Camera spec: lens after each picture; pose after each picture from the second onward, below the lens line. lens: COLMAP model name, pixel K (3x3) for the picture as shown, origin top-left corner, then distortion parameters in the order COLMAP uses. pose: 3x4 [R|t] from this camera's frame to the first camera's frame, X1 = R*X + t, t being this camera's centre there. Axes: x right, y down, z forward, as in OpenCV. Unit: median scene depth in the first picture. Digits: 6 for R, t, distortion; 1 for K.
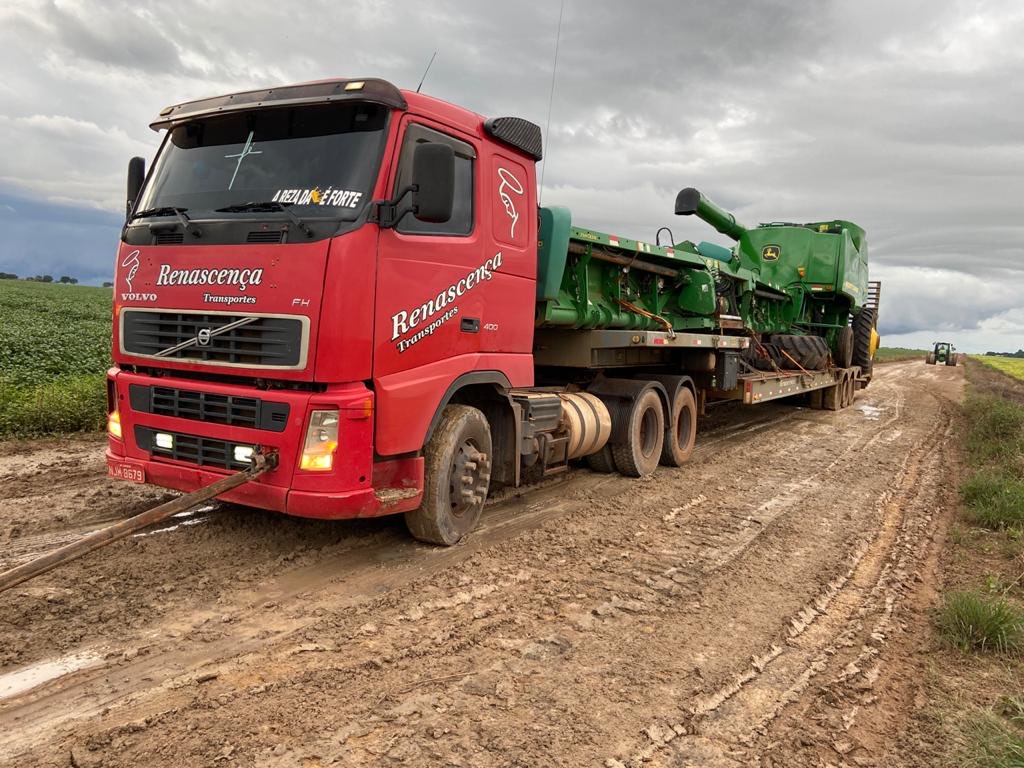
lens RADIAL K [[830.5, 0, 536.2], [0, 830.5, 373.8], [0, 0, 1]] dist [0.031347, 0.006073]
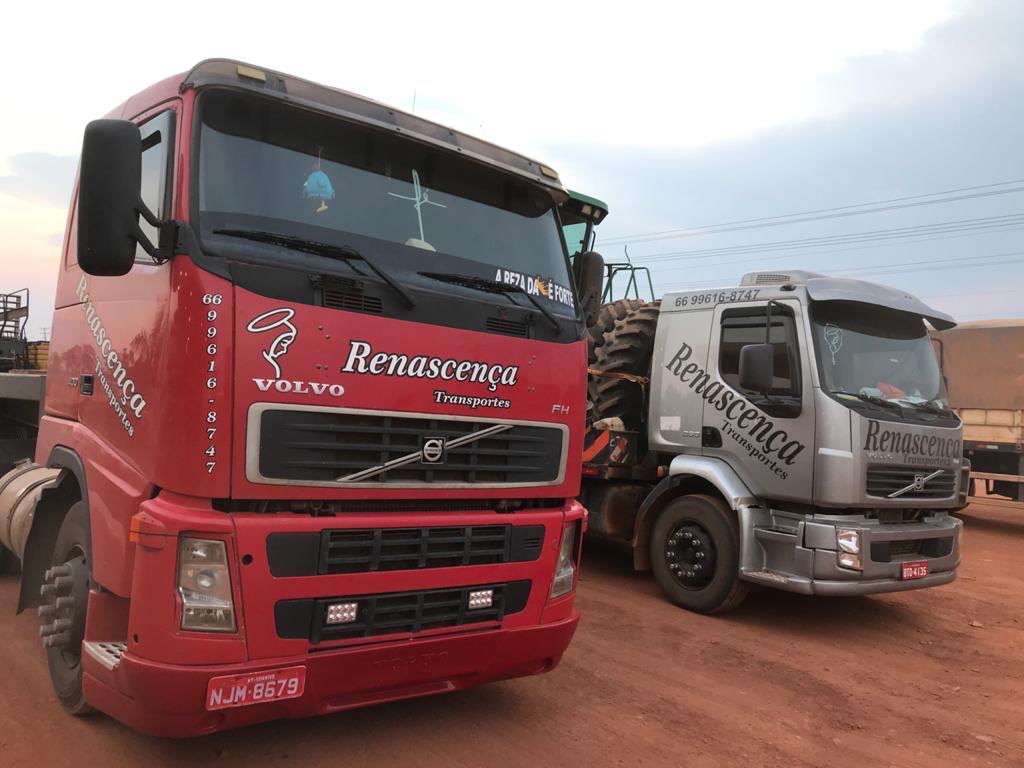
lens RADIAL K [[830.5, 0, 509.6], [0, 830.5, 378.3], [0, 0, 1]] dist [0.031347, 0.006073]
pose [[0.347014, 0.019337, 0.937660, -1.046720], [-0.011165, 0.999802, -0.016486, -0.095131], [-0.937793, -0.004748, 0.347162, 0.682613]]
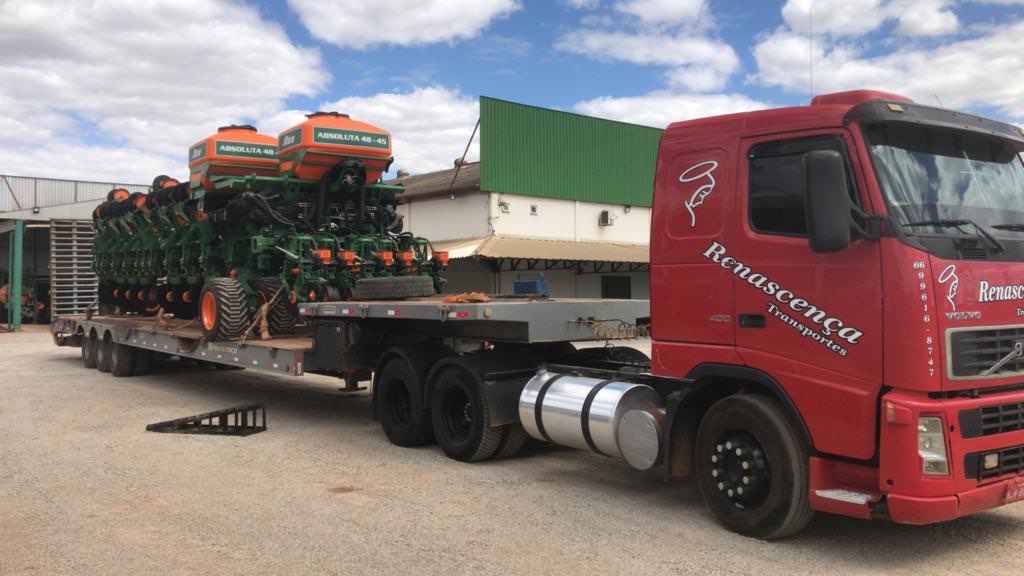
lens RADIAL K [[877.9, 0, 513.3], [0, 877.9, 284.4], [0, 0, 1]] dist [0.069435, -0.055222]
pose [[0.406196, -0.044506, 0.912702, -1.667767], [0.072625, 0.997226, 0.016306, -0.188849], [-0.910896, 0.059662, 0.408301, 1.108521]]
